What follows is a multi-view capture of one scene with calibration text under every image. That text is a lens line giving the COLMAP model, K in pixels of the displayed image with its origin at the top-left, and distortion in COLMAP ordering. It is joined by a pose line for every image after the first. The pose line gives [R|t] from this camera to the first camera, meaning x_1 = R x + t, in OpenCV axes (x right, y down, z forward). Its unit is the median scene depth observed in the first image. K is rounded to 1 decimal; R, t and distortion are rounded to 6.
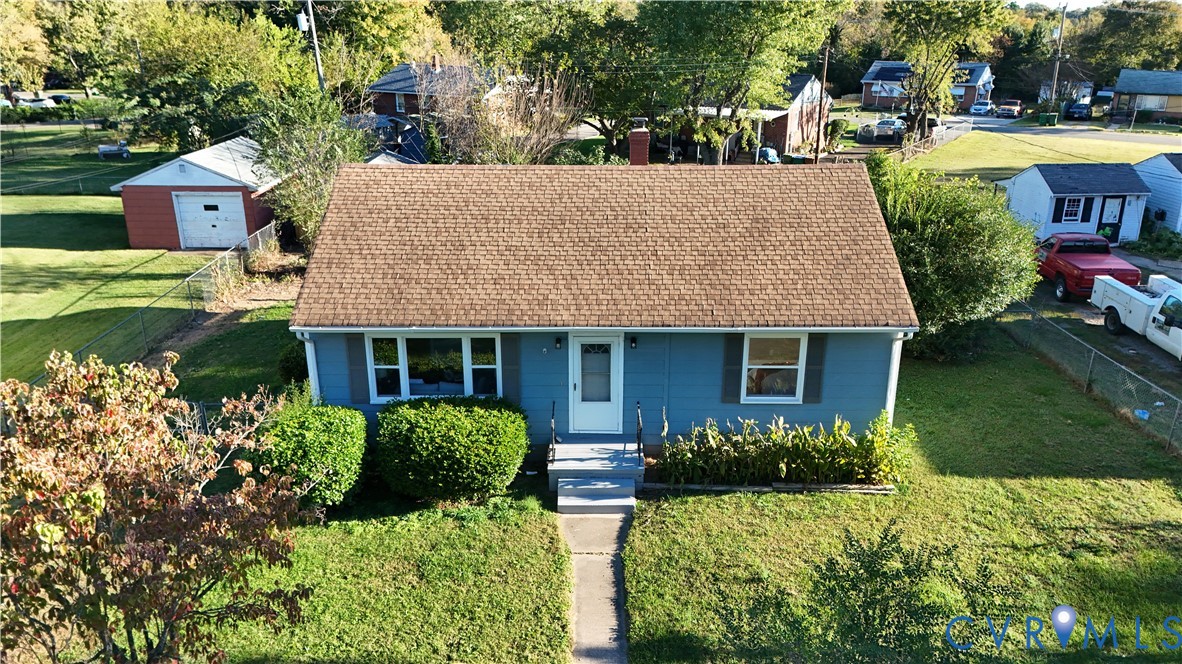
lens RADIAL K [[864.2, 0, 591.0], [0, 864.2, 332.0], [0, 0, 1]] dist [0.051171, -0.040941]
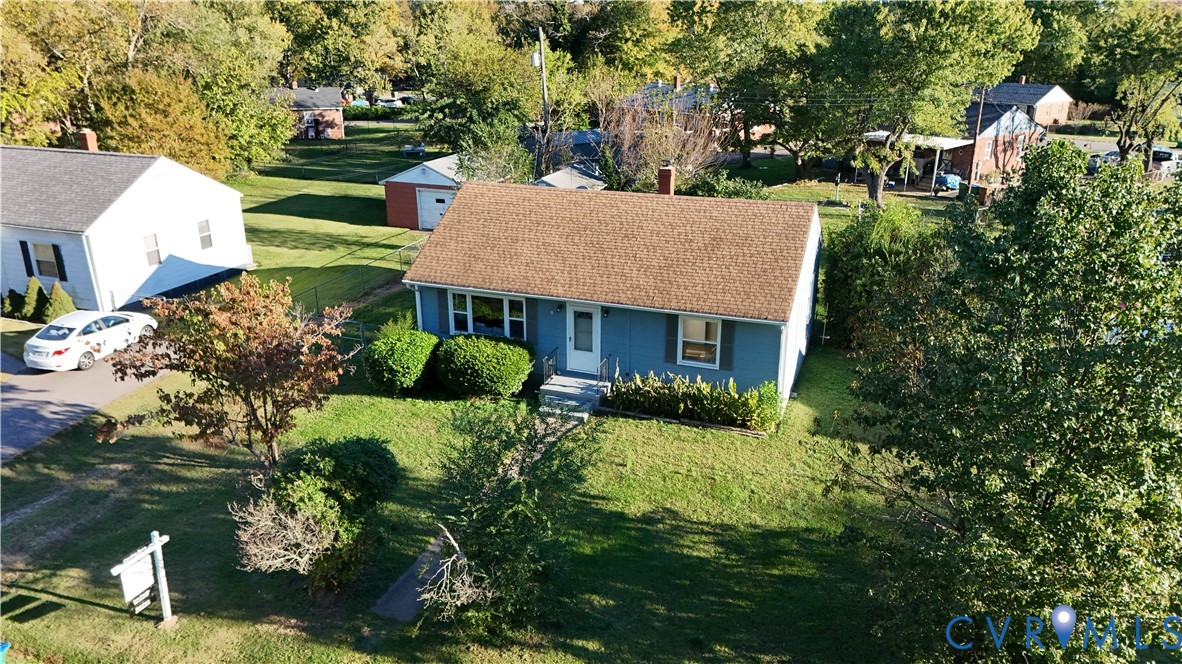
lens RADIAL K [[864.2, 0, 591.0], [0, 864.2, 332.0], [0, 0, 1]] dist [0.051171, -0.040941]
pose [[0.937893, 0.114824, -0.327372, 0.517466], [-0.114698, 0.993204, 0.019760, 0.017743], [0.327416, 0.019016, 0.944689, -0.419758]]
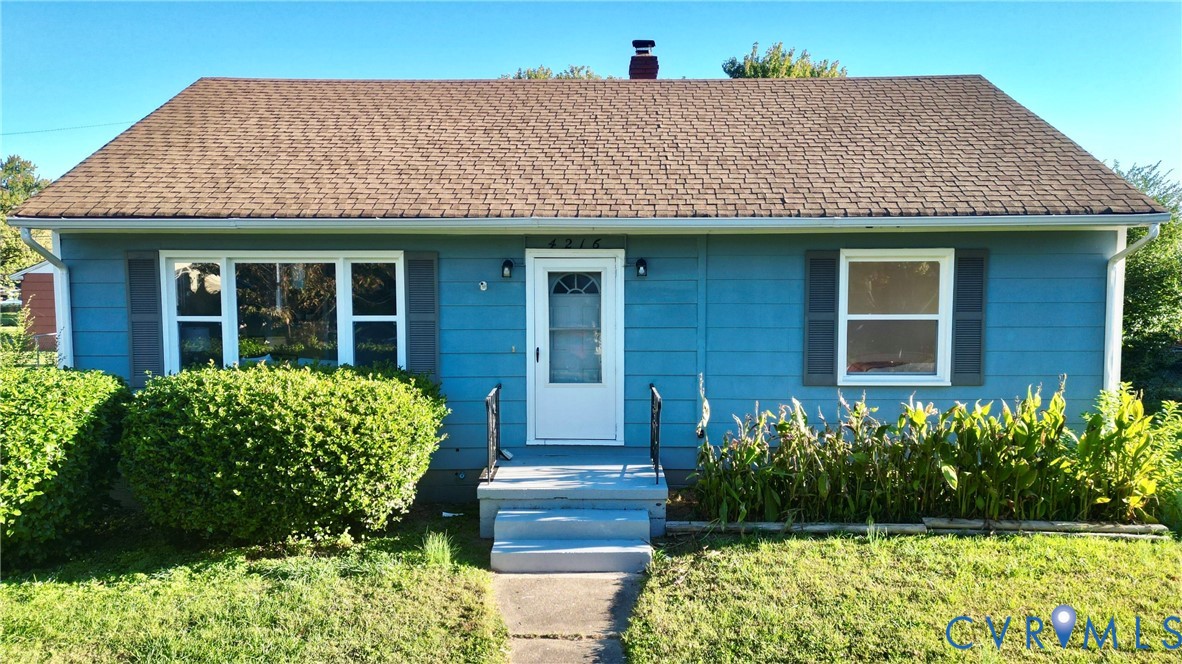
lens RADIAL K [[826.3, 0, 591.0], [0, 826.3, 332.0], [0, 0, 1]] dist [0.037283, -0.033577]
pose [[0.999989, -0.002079, -0.004259, 0.018787], [0.000874, 0.964138, -0.265399, 0.193879], [0.004657, 0.265392, 0.964129, 0.496122]]
